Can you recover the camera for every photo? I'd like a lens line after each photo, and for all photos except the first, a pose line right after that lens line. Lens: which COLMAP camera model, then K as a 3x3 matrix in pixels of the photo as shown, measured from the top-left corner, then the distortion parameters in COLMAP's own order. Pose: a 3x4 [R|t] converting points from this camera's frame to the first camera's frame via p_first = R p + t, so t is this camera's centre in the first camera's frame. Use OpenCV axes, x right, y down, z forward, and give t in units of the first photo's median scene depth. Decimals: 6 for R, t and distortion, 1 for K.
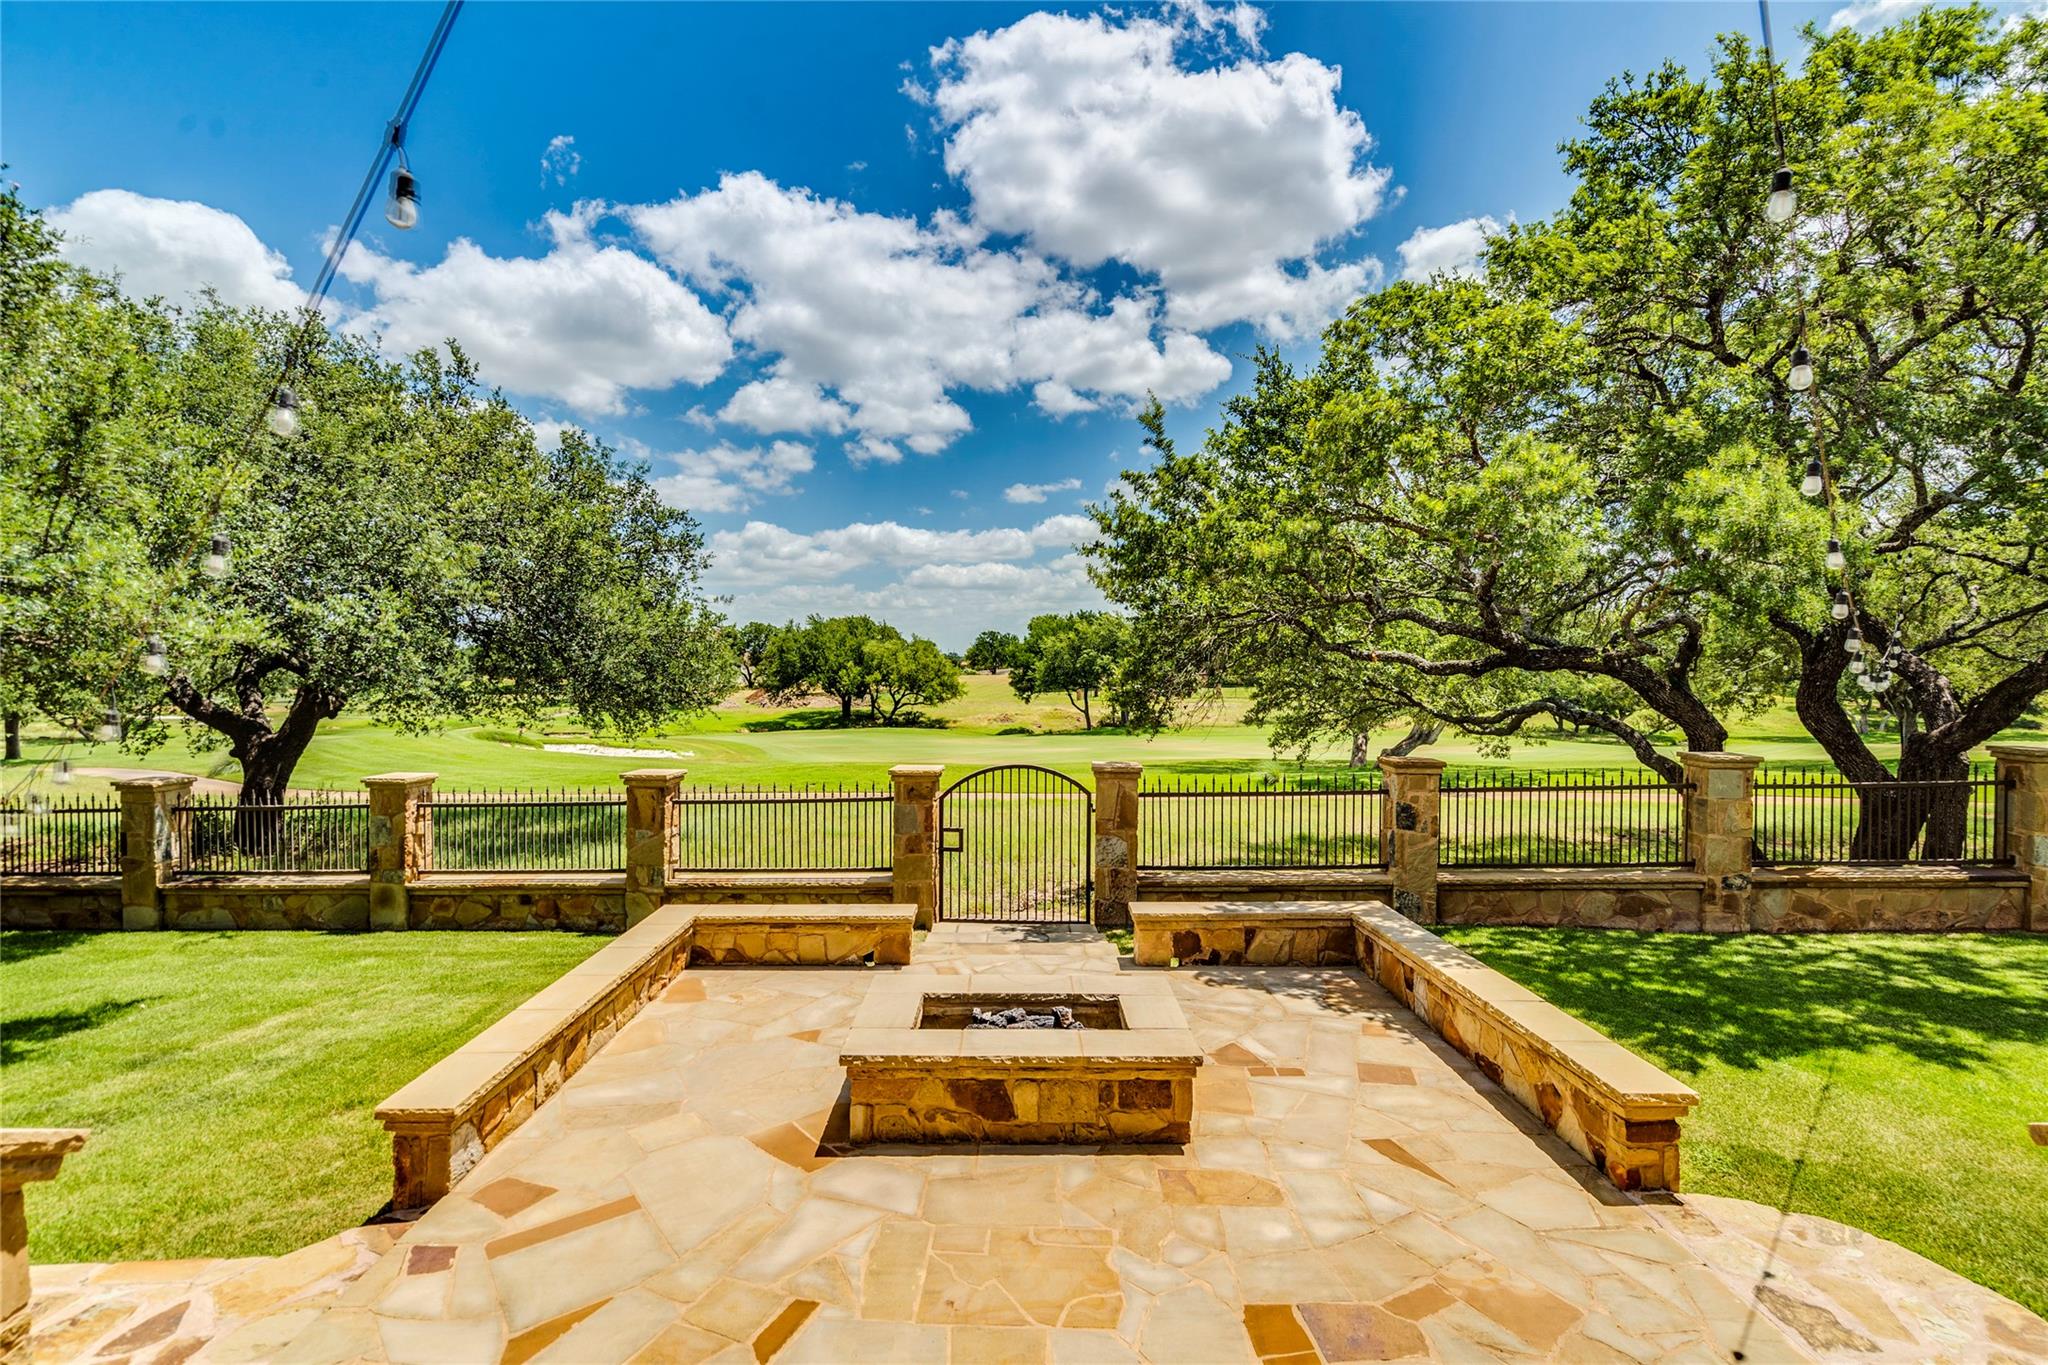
lens RADIAL K [[934.2, 0, 1020.0], [0, 934.2, 690.2], [0, 0, 1]] dist [-0.000768, 0.000104]
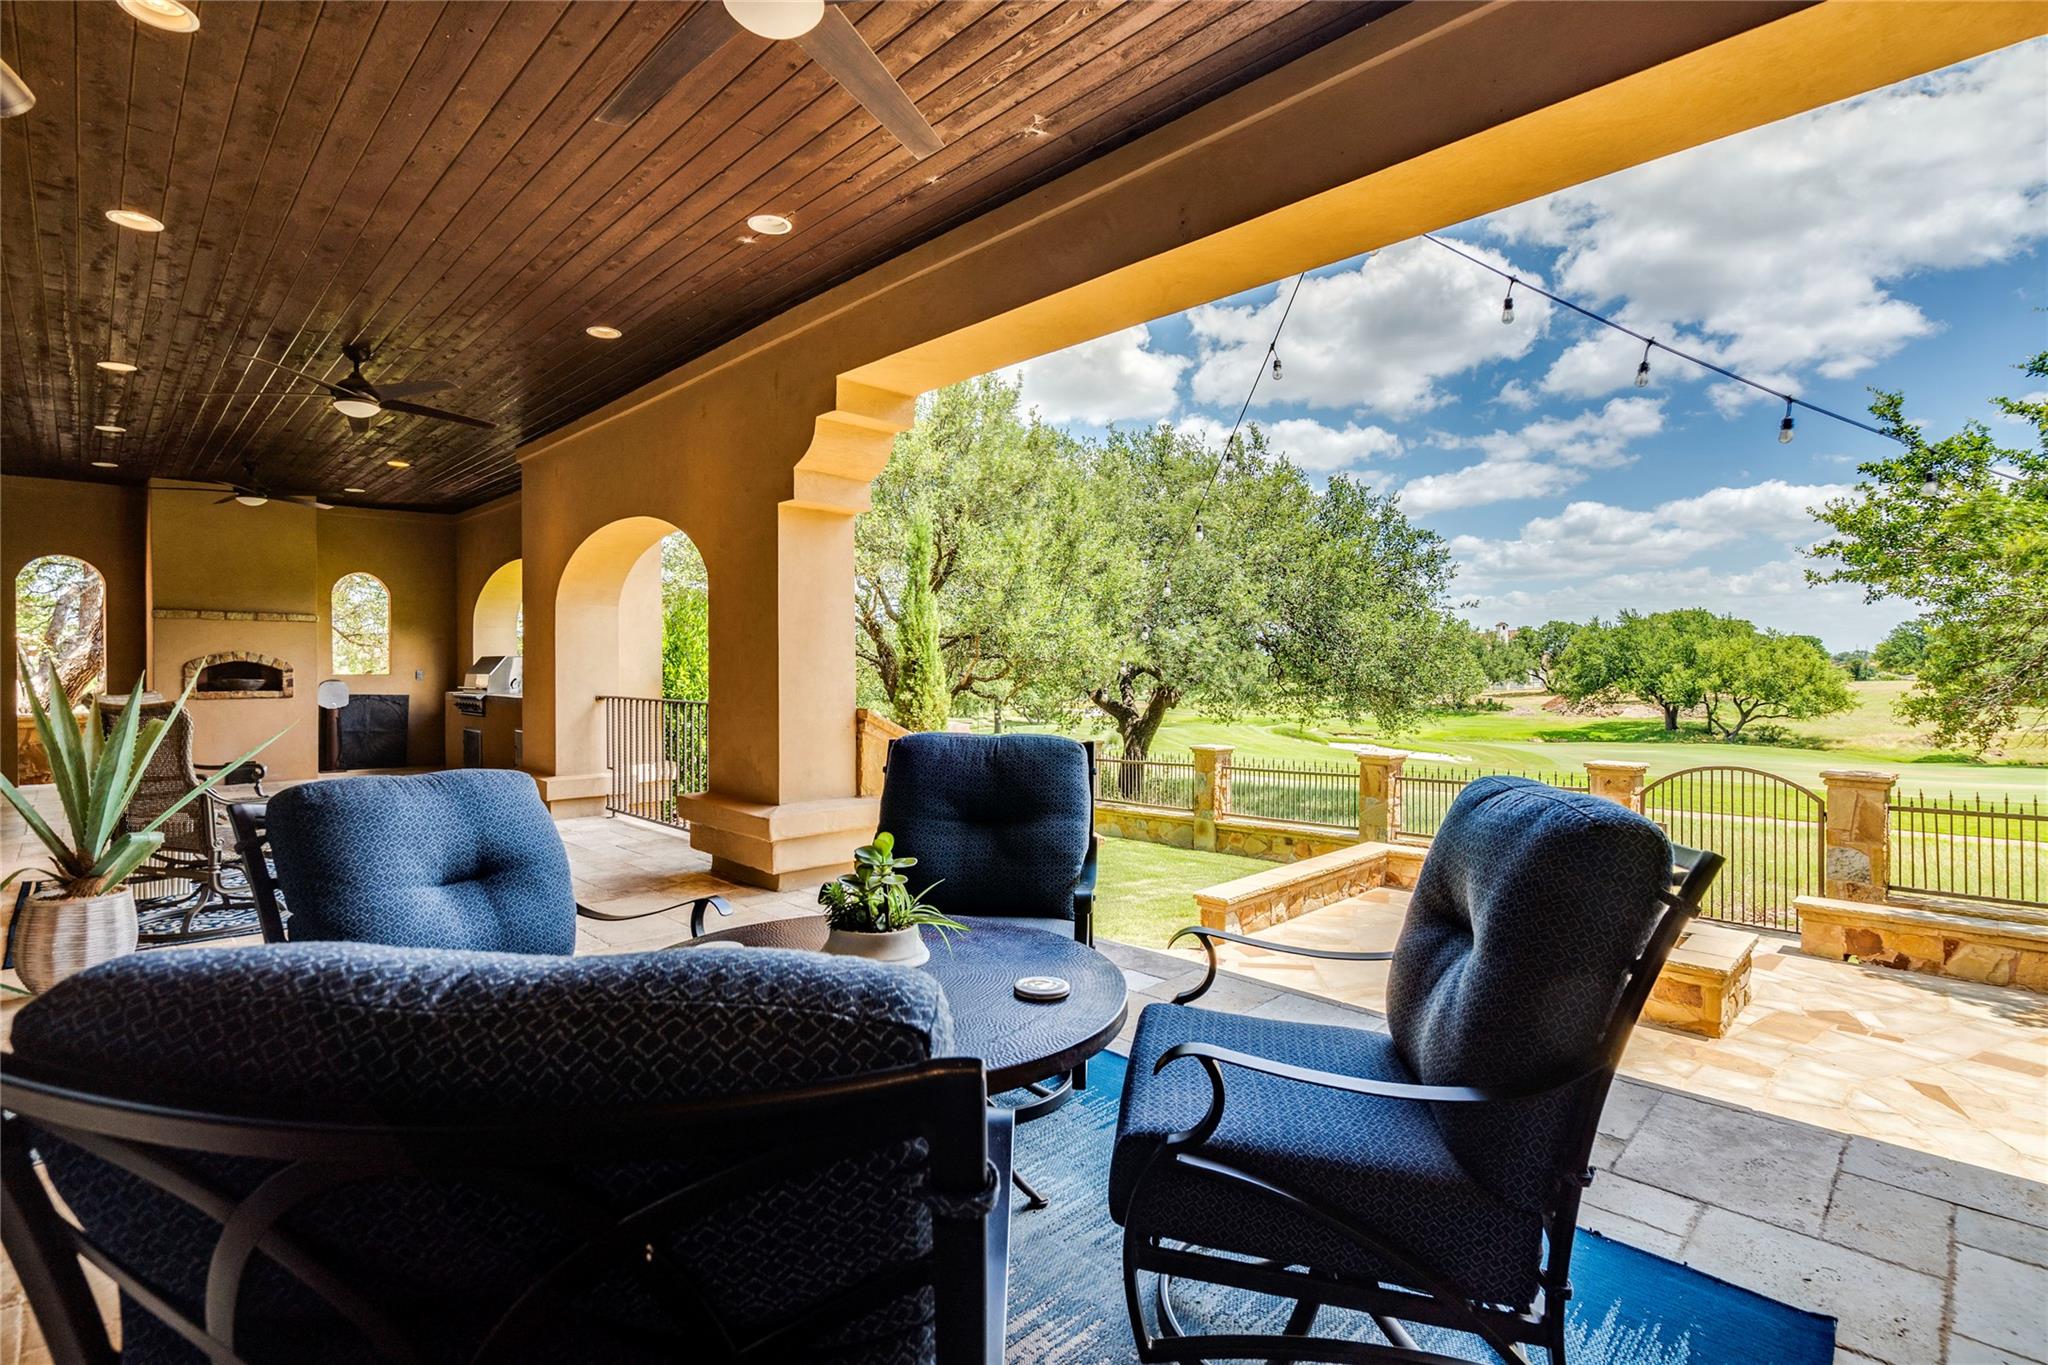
lens RADIAL K [[957.7, 0, 1011.4], [0, 957.7, 676.1], [0, 0, 1]] dist [0.001585, 0.000309]
pose [[0.696644, 0.001235, -0.717416, 0.136276], [-0.015233, 0.999799, -0.013071, 0.004937], [0.717255, 0.020034, 0.696522, -0.192104]]
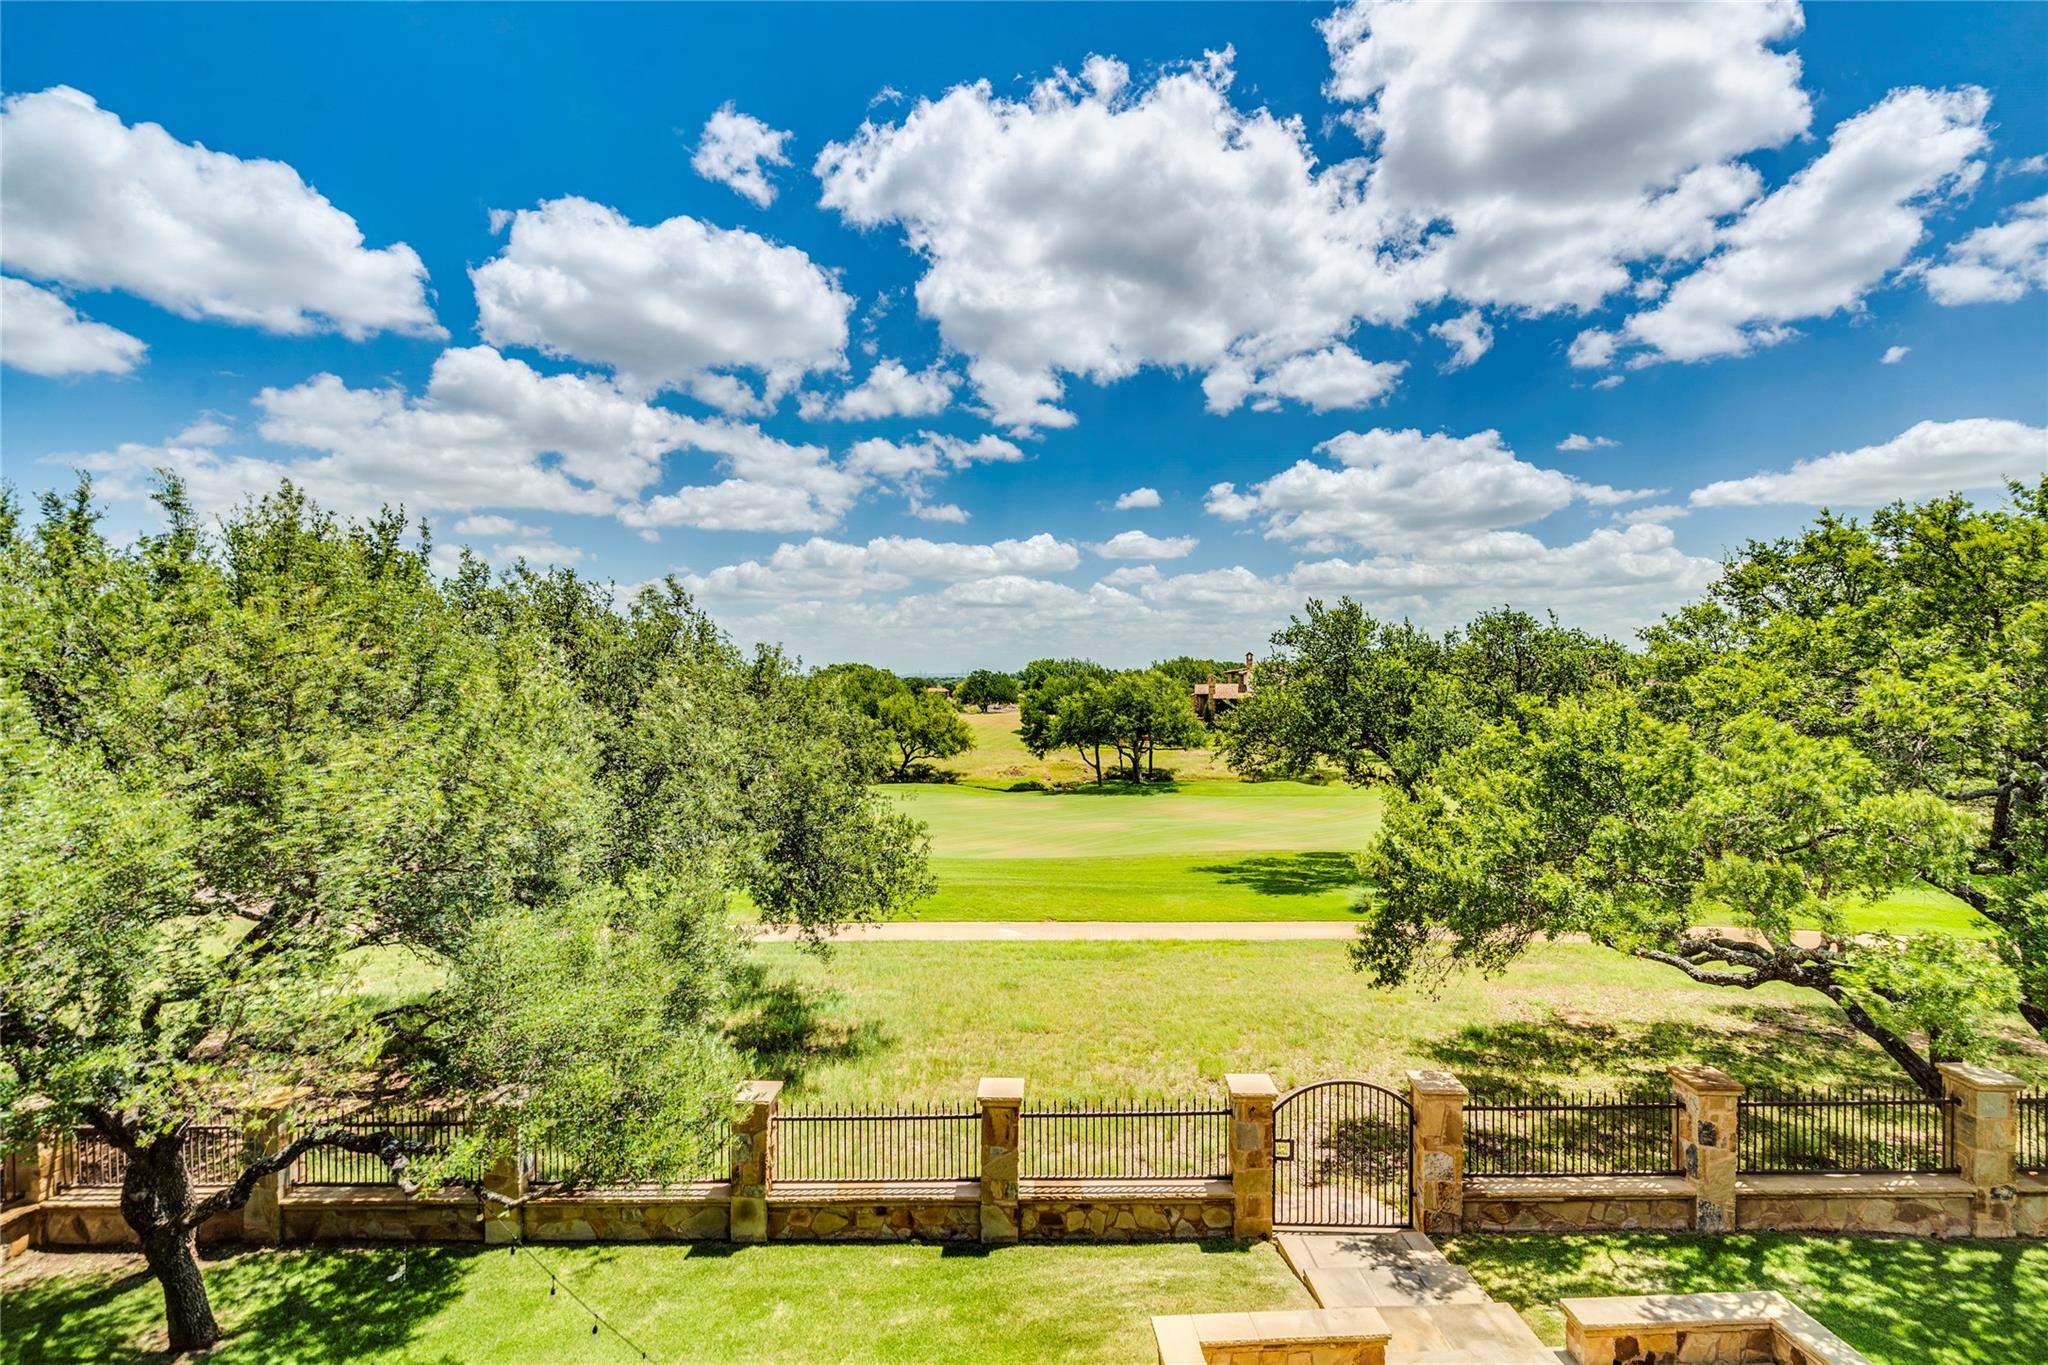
lens RADIAL K [[928.9, 0, 1024.0], [0, 928.9, 682.5], [0, 0, 1]] dist [0.002926, 0.000802]
pose [[0.999295, -0.006212, 0.037026, -0.284647], [0.007299, 0.999544, -0.029289, -0.245003], [-0.036828, 0.029539, 0.998885, -0.059484]]
